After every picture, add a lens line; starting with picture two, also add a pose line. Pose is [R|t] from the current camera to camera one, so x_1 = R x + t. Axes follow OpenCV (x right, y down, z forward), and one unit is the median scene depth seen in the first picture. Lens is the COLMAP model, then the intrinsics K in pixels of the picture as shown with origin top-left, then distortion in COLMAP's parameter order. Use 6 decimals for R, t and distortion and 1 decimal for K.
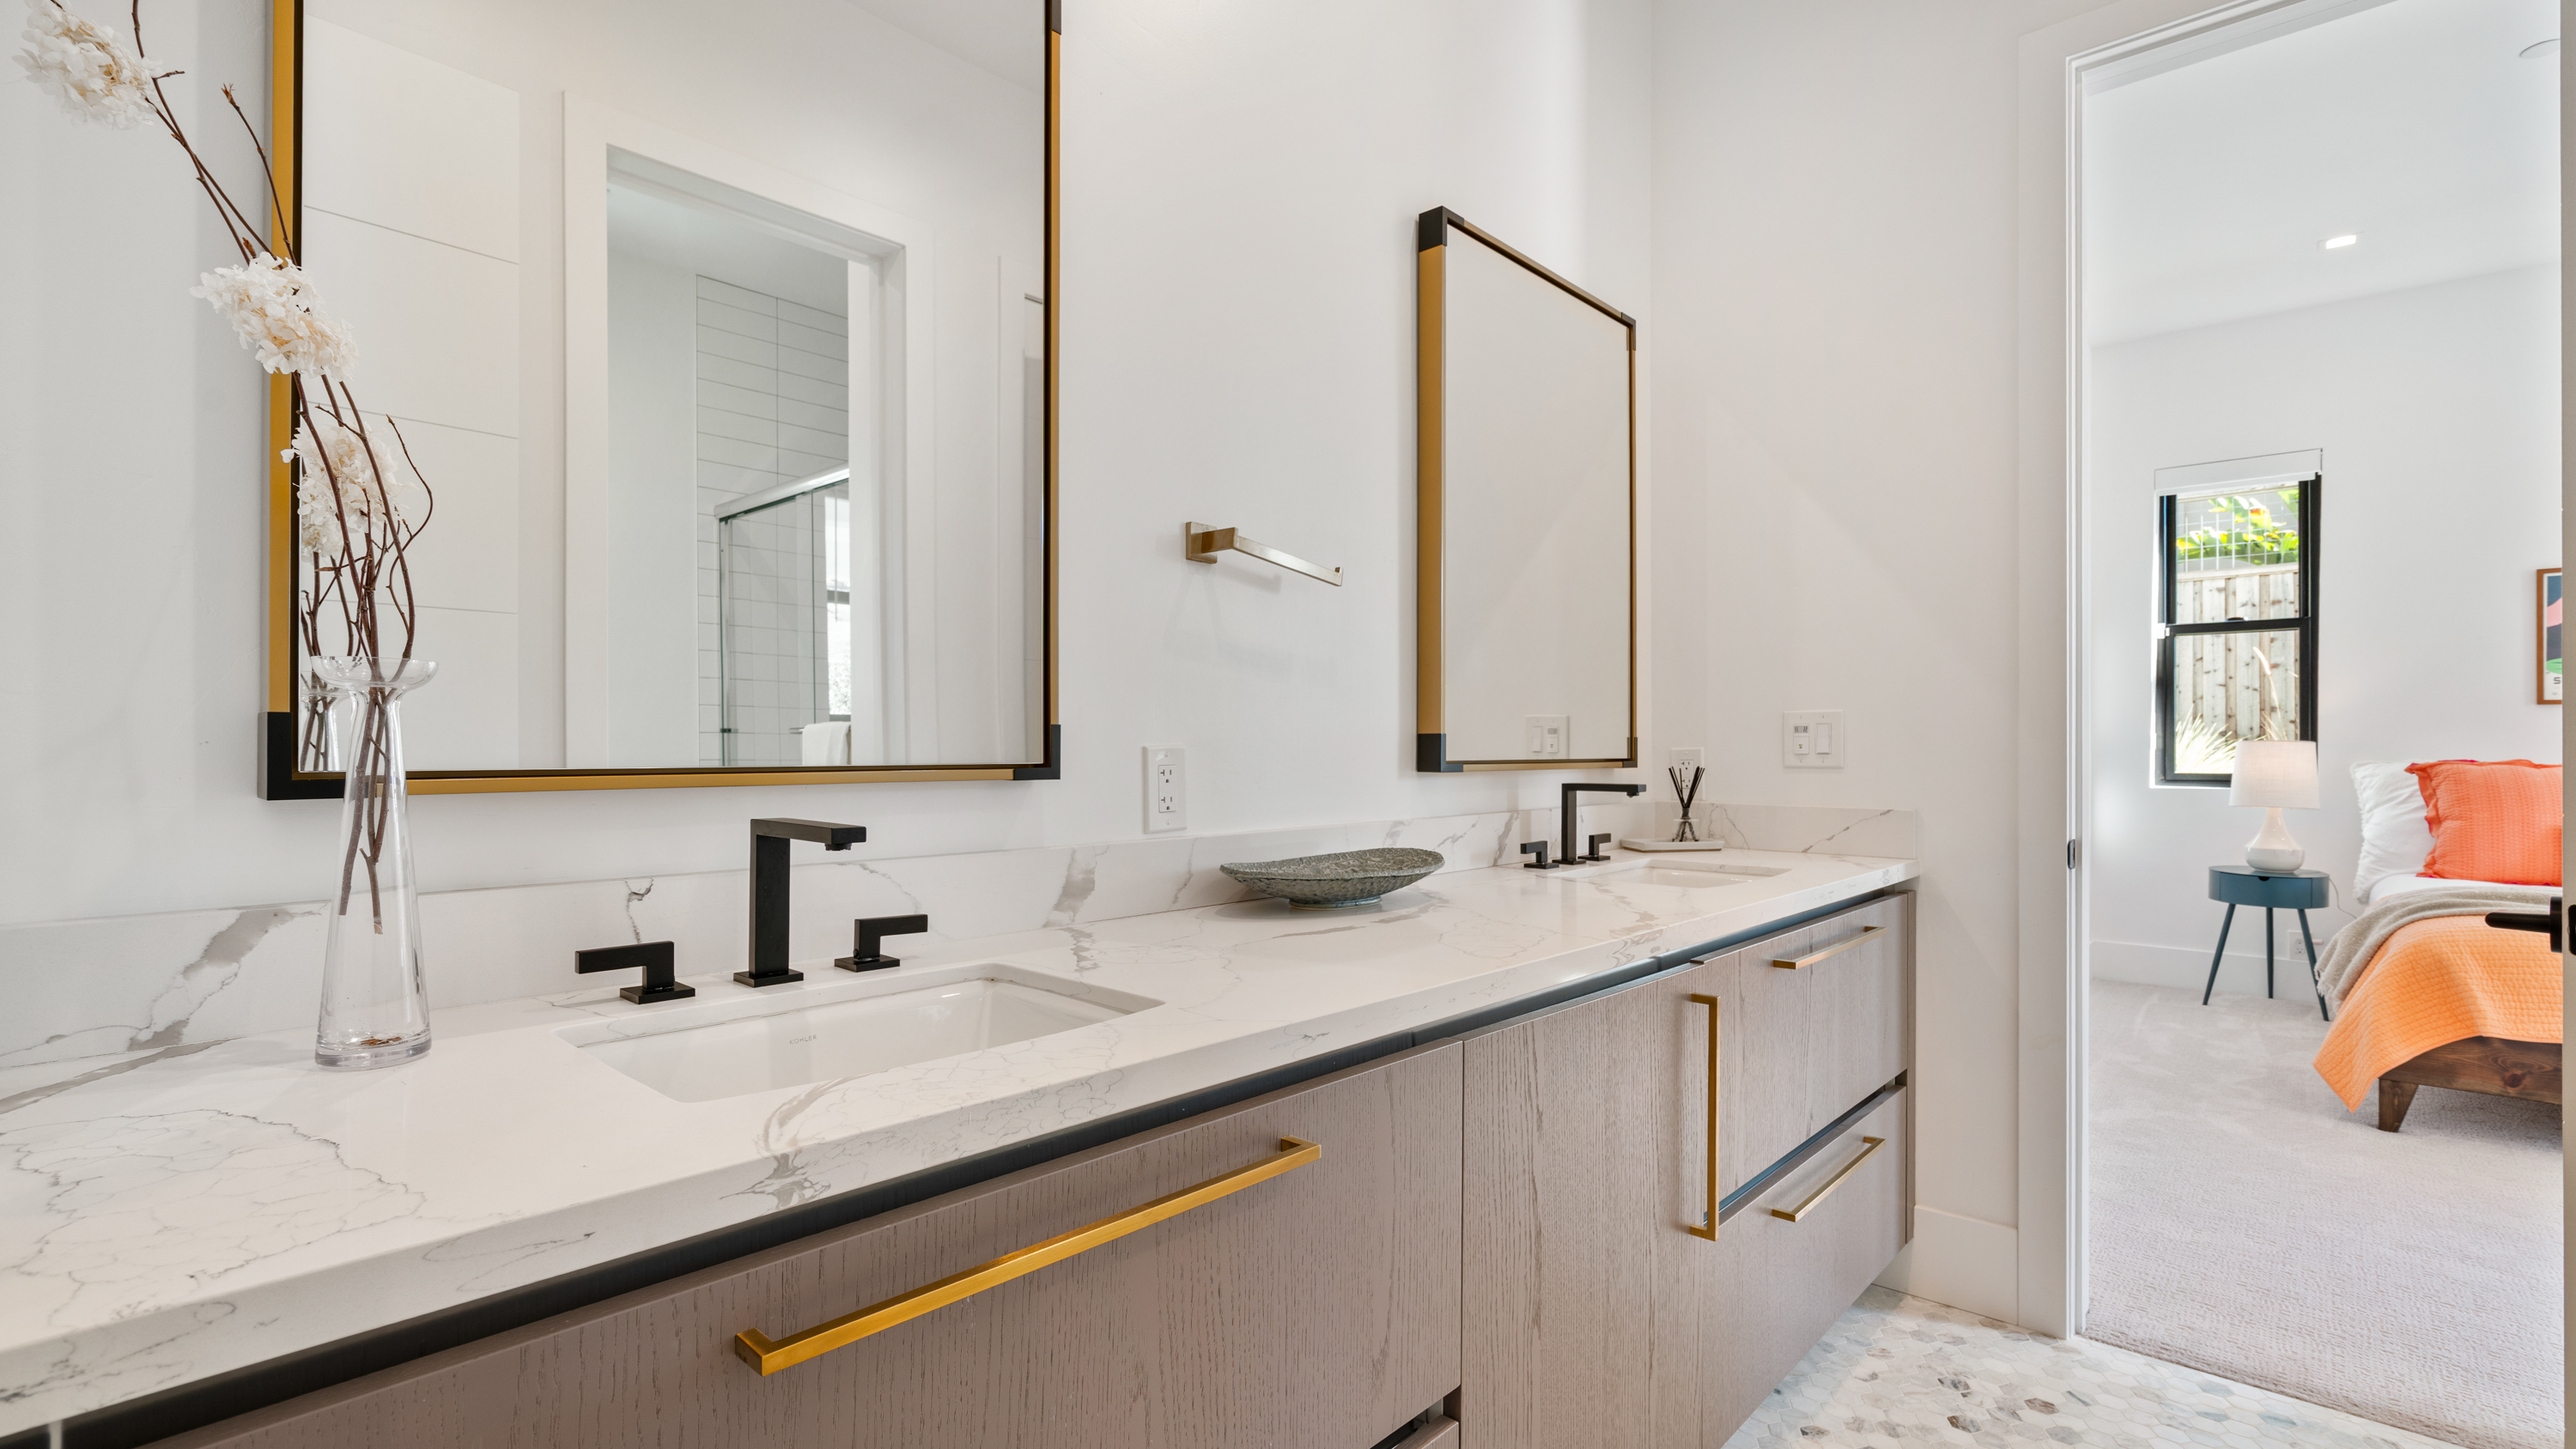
lens RADIAL K [[1175.7, 0, 1280.9], [0, 1175.7, 739.4], [0, 0, 1]] dist [0.001320, -0.000502]
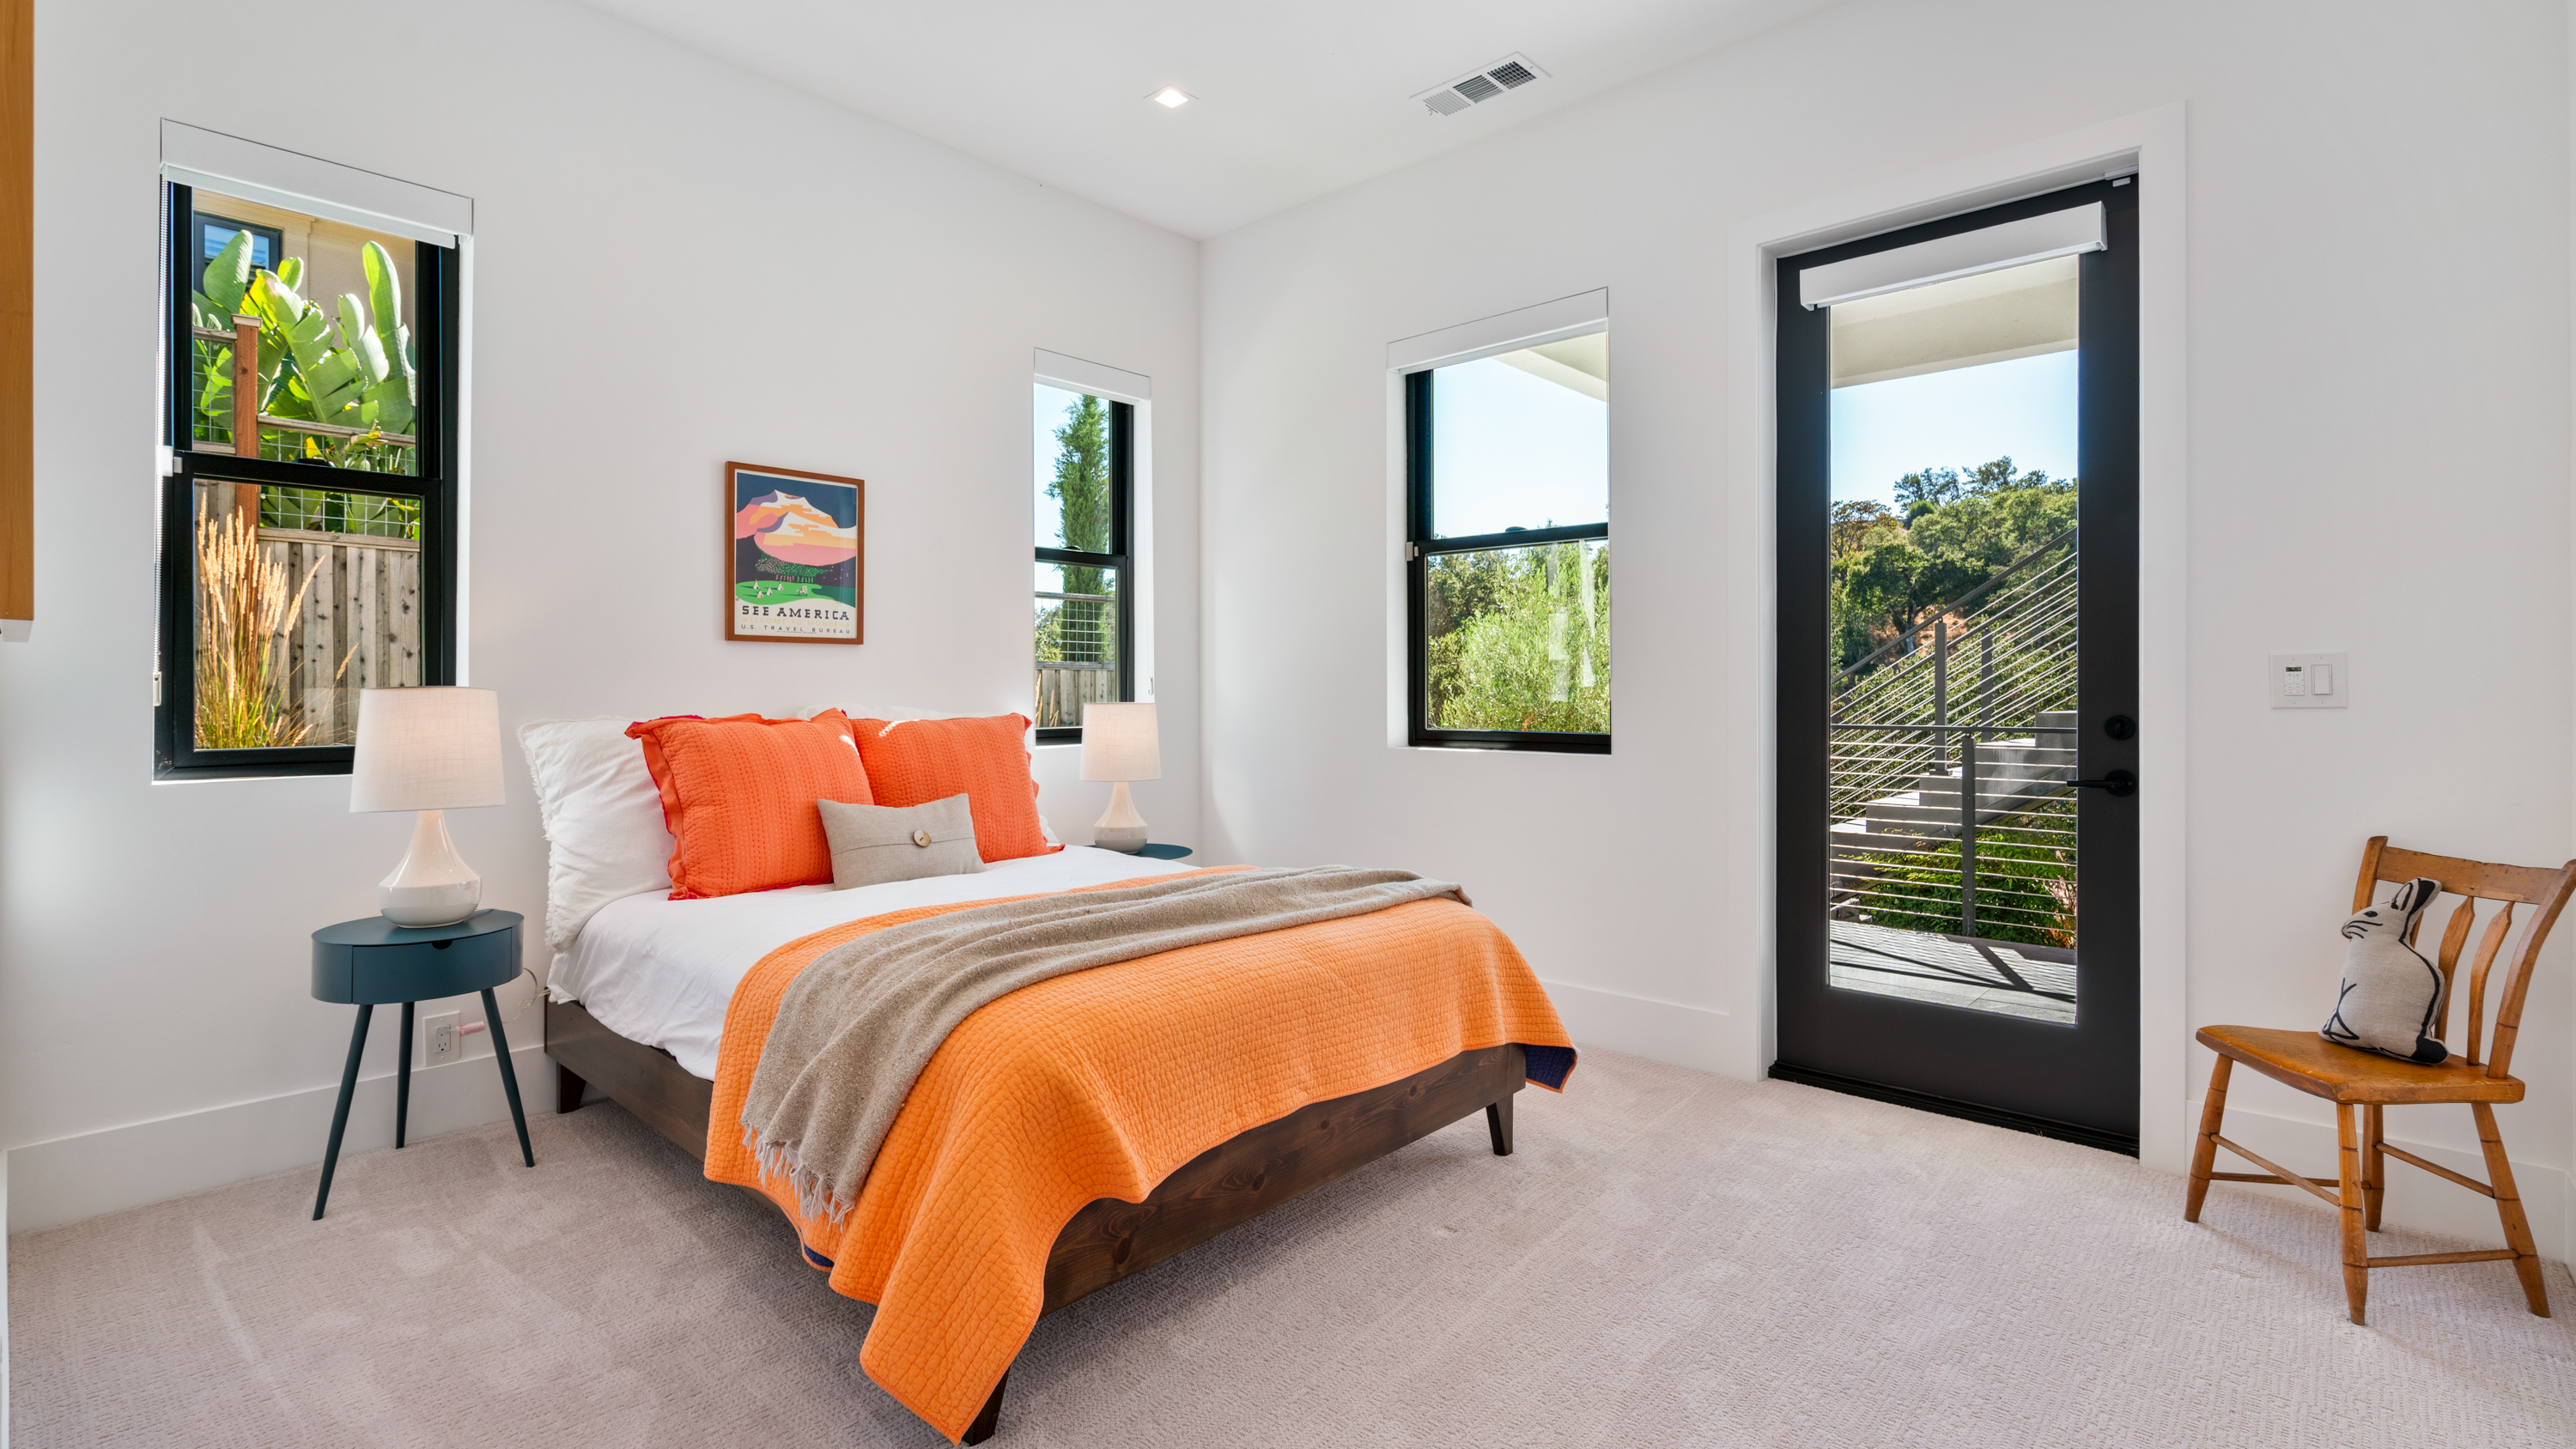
lens RADIAL K [[1175.7, 0, 1293.9], [0, 1175.7, 699.8], [0, 0, 1]] dist [0.001320, -0.000502]
pose [[-0.004063, -0.008579, 0.999955, 0.303159], [-0.002461, 0.999960, 0.008569, 0.001333], [-0.999989, -0.002426, -0.004084, 0.622086]]
